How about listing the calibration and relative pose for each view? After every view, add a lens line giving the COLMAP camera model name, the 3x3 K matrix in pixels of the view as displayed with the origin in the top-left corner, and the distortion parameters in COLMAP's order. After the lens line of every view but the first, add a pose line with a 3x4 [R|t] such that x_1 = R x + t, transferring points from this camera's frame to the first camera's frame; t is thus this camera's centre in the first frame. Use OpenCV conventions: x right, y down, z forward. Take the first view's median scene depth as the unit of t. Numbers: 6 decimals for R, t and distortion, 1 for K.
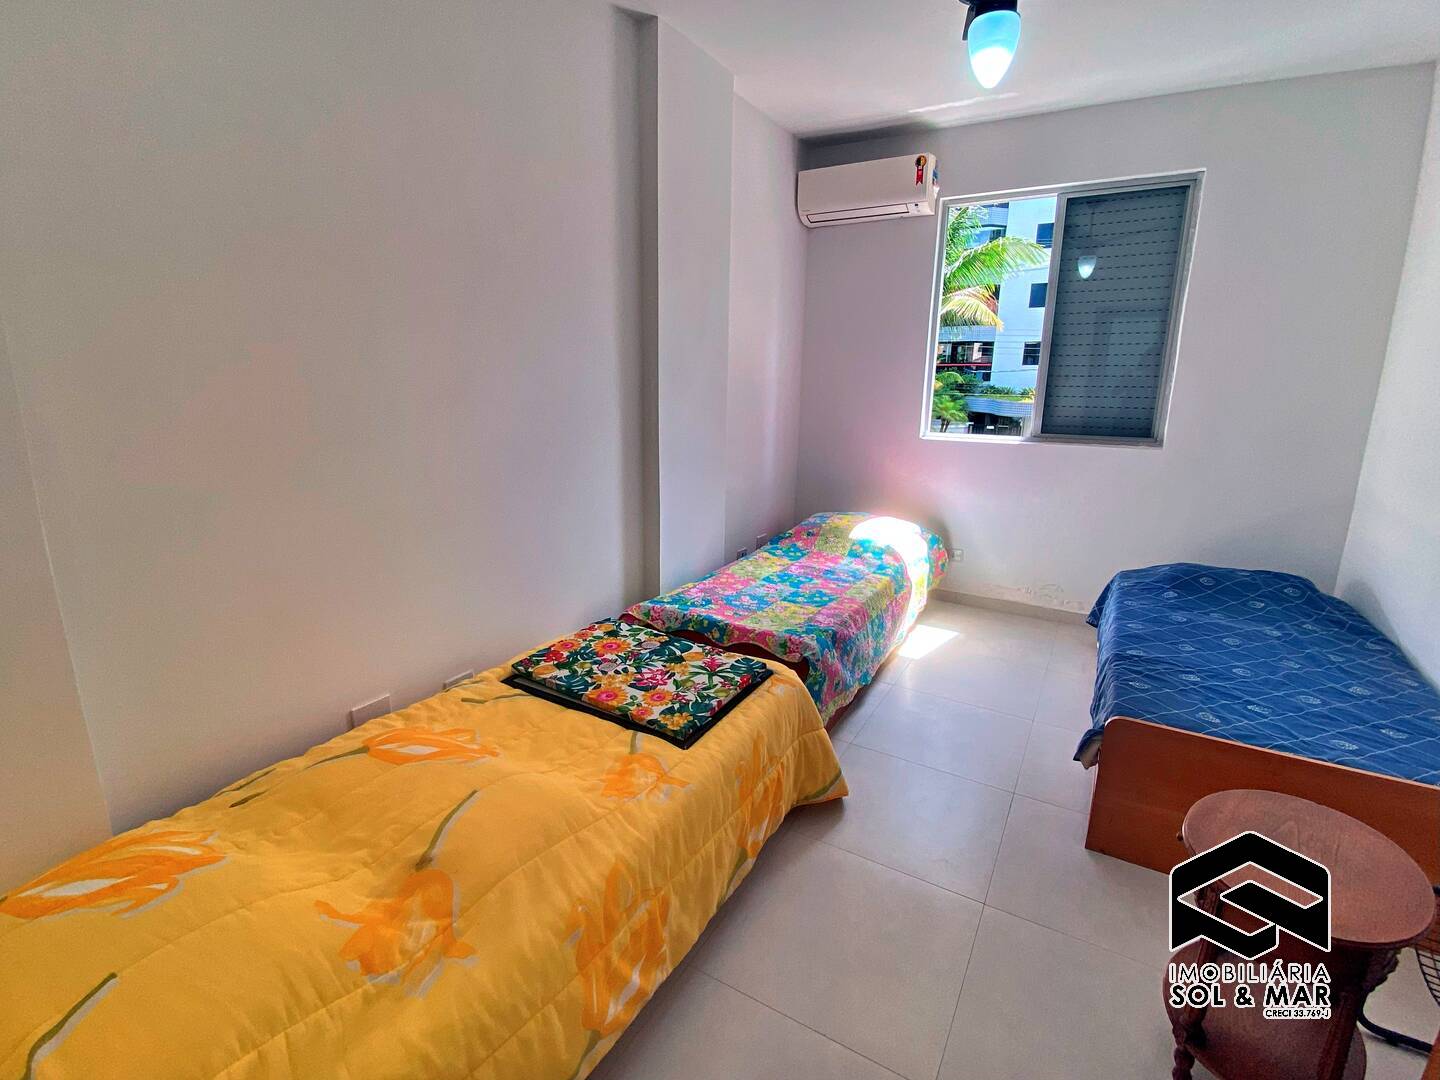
lens RADIAL K [[670.3, 0, 720.0], [0, 670.3, 540.0], [0, 0, 1]] dist [0.051130, -0.043346]
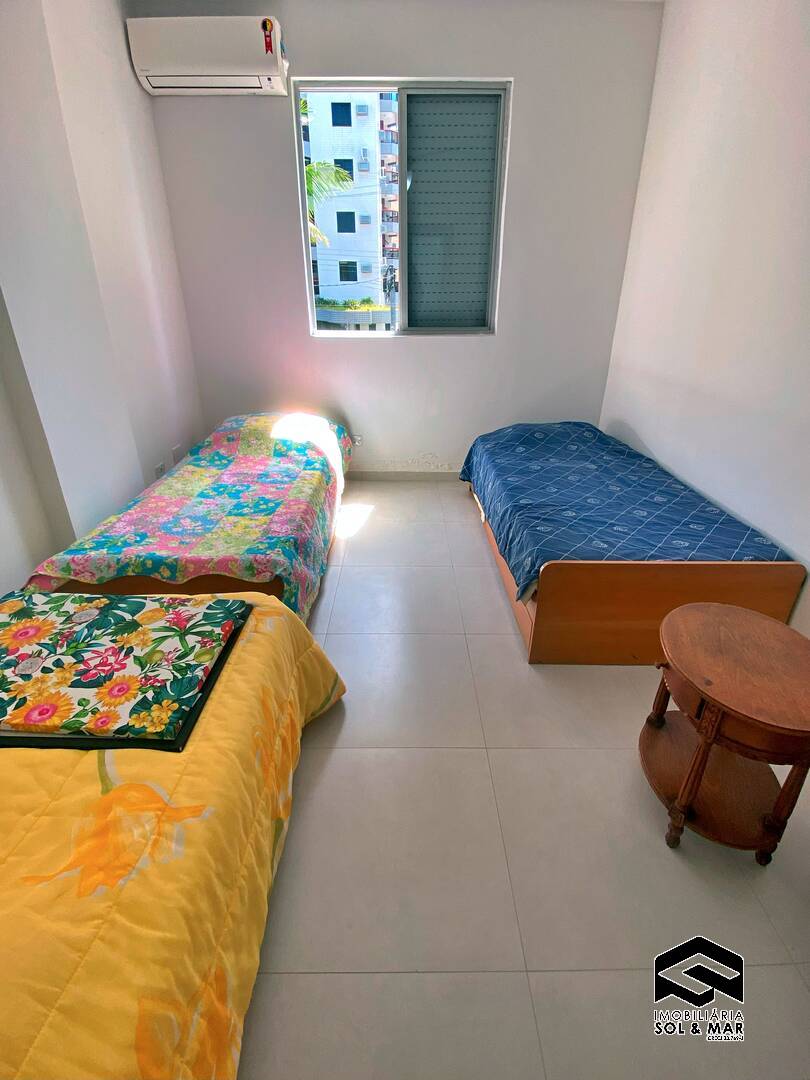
lens RADIAL K [[502.7, 0, 411.4], [0, 502.7, 535.5], [0, 0, 1]] dist [0.051130, -0.043346]
pose [[0.857413, -0.229616, 0.460564, -0.025242], [0.128723, 0.962185, 0.240064, -0.026537], [-0.498270, -0.146549, 0.854547, 0.269581]]
